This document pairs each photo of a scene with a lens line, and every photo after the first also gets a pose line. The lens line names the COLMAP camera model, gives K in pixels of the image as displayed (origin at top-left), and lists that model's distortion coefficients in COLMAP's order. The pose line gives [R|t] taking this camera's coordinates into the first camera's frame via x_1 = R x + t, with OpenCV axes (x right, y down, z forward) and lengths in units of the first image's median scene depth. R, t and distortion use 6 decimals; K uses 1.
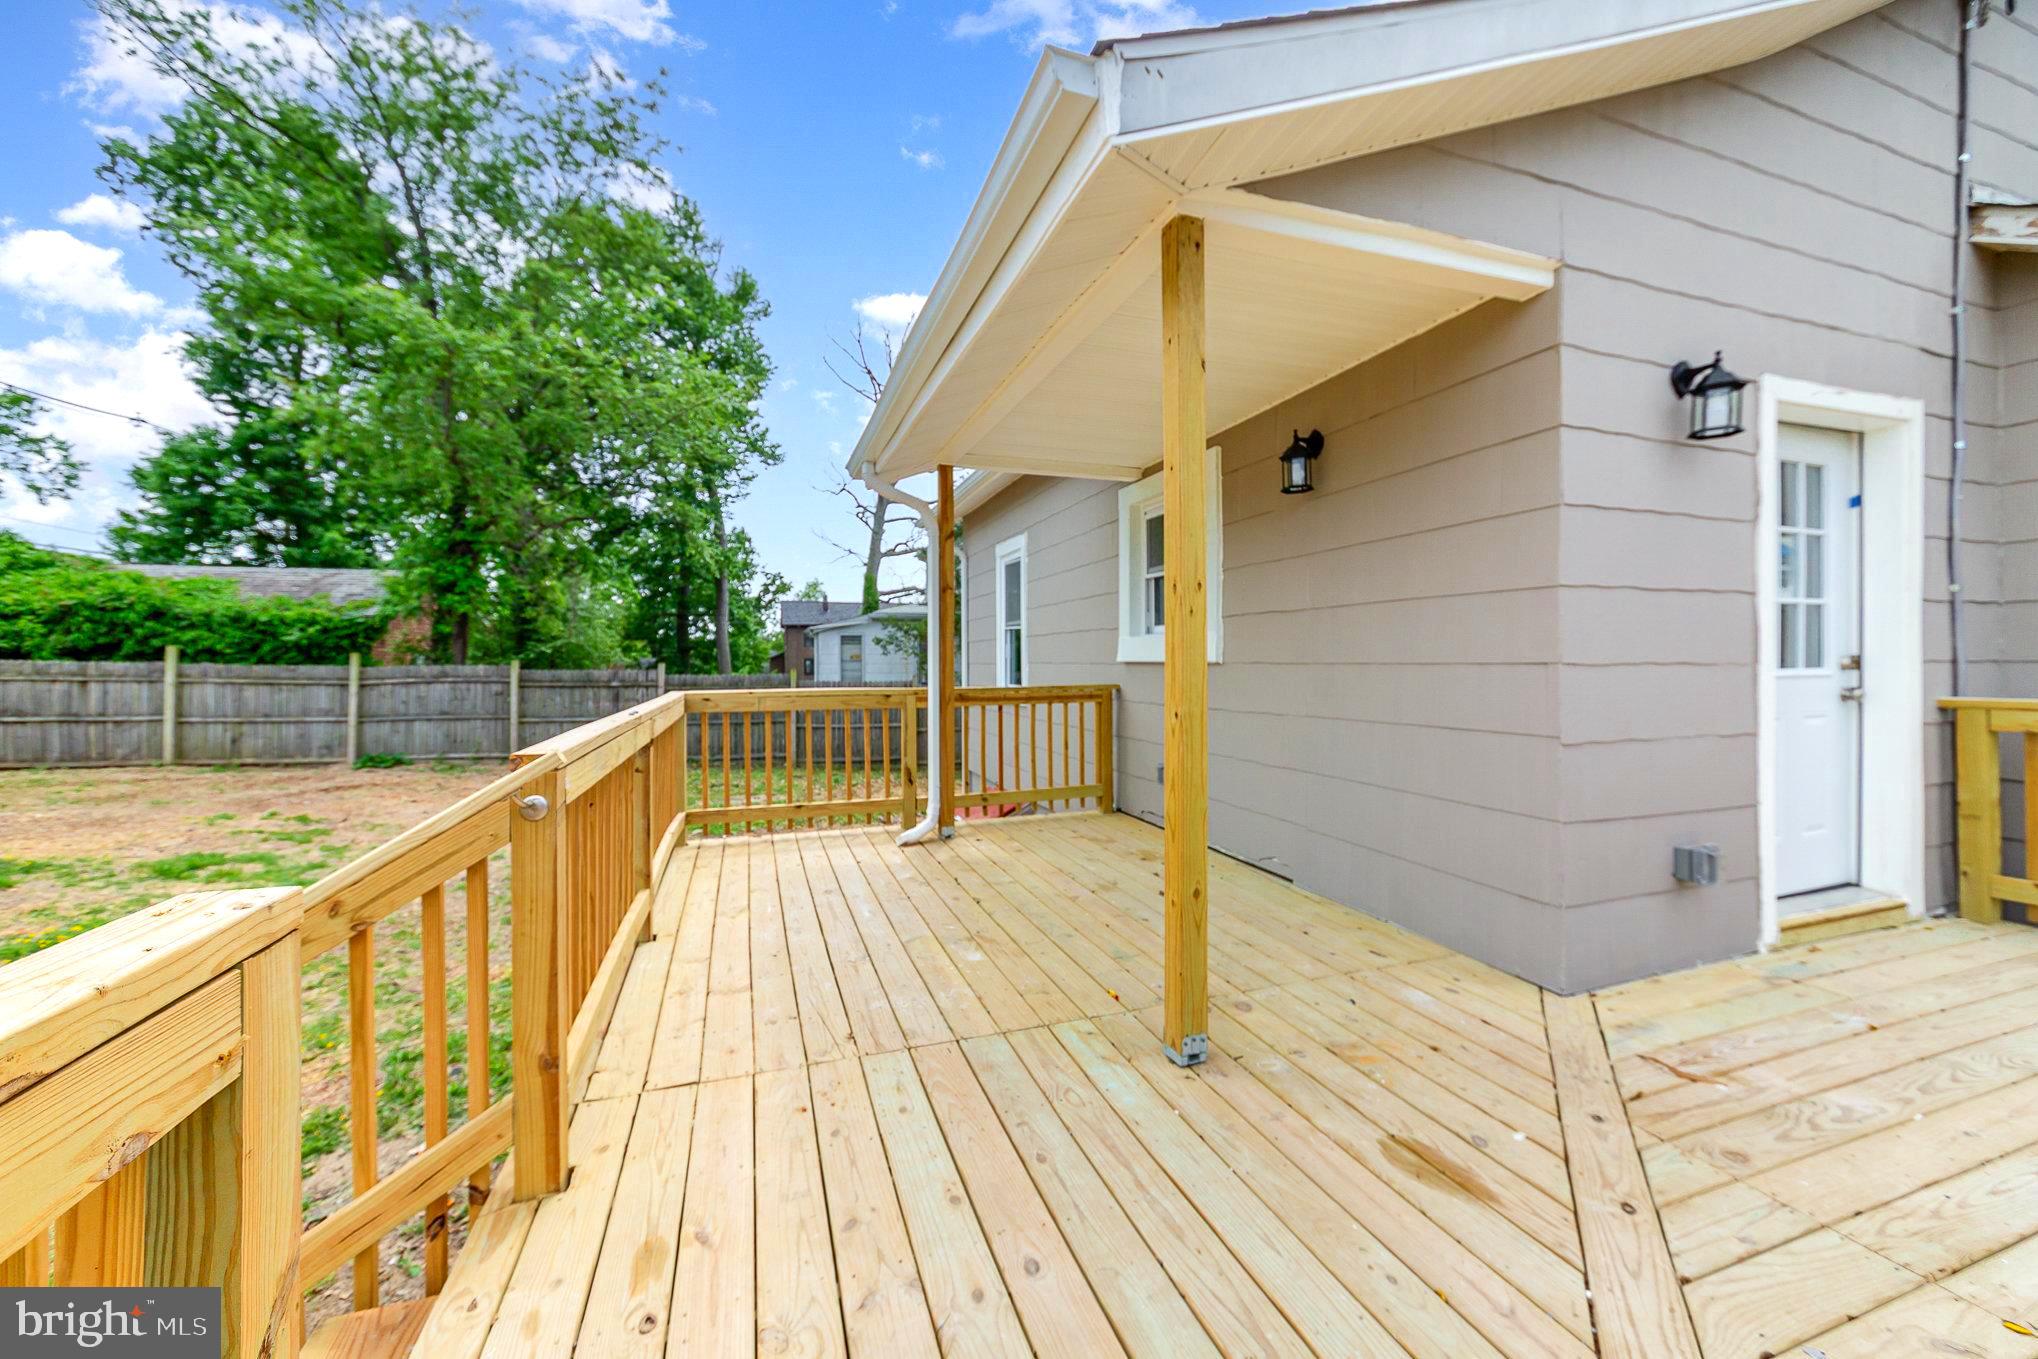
lens RADIAL K [[764.3, 0, 1023.6], [0, 764.3, 672.4], [0, 0, 1]] dist [0.000064, 0.000055]
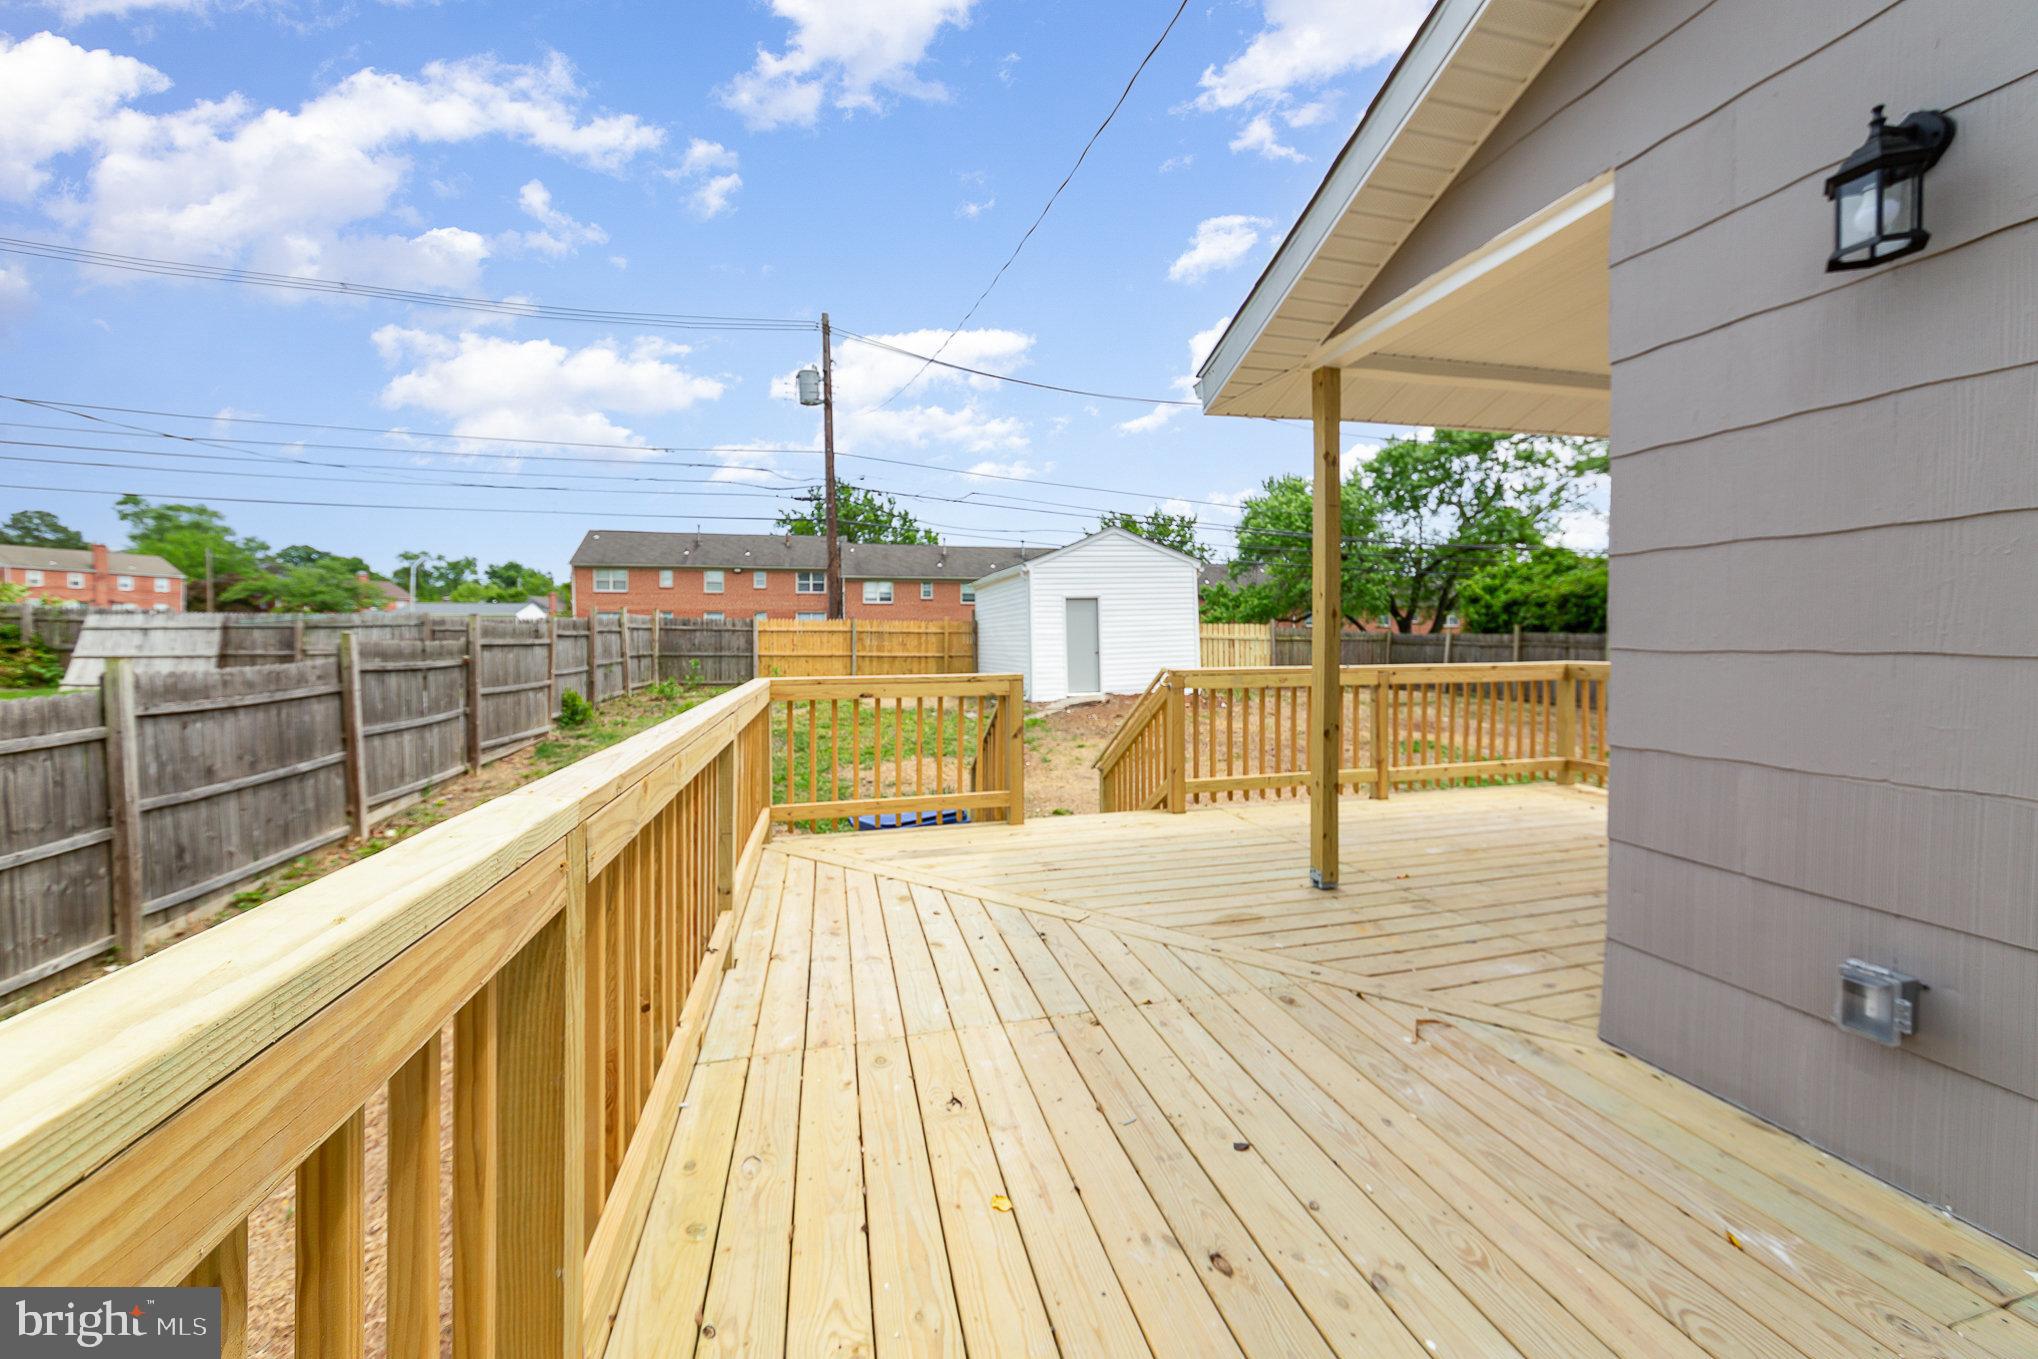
lens RADIAL K [[788.1, 0, 1025.5], [0, 788.1, 641.5], [0, 0, 1]] dist [0.000032, 0.000040]
pose [[-0.093645, 0.008130, -0.995572, 1.842681], [-0.007149, 0.999935, 0.008838, -0.020037], [0.995580, 0.007945, -0.093581, 0.503787]]
